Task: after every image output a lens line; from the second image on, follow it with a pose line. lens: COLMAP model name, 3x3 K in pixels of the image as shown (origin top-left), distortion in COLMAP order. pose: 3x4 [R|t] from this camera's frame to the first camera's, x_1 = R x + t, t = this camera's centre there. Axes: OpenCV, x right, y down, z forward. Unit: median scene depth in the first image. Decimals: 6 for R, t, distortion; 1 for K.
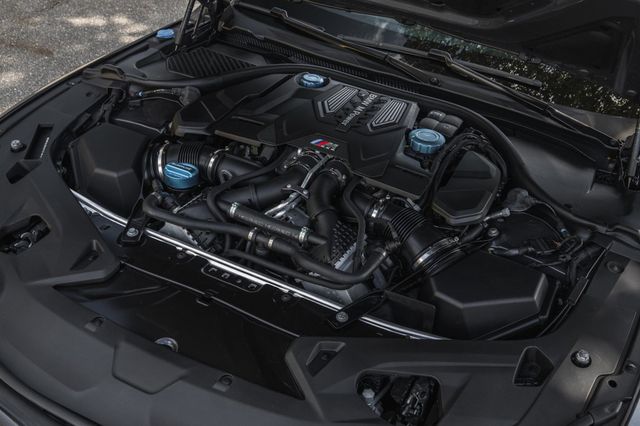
lens RADIAL K [[778.3, 0, 327.2], [0, 778.3, 213.7], [0, 0, 1]] dist [-0.014078, -0.027916]
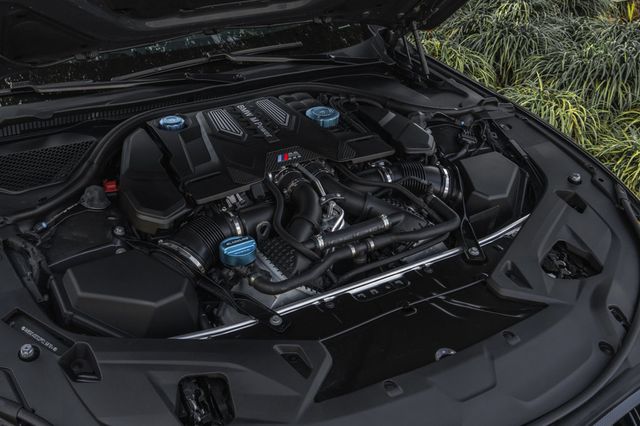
lens RADIAL K [[778.3, 0, 327.2], [0, 778.3, 213.7], [0, 0, 1]] dist [-0.014078, -0.027916]
pose [[0.518066, -0.493908, 0.698328, -0.787129], [0.472797, 0.845726, 0.247406, -0.275862], [-0.712790, 0.201995, 0.671661, 0.318913]]
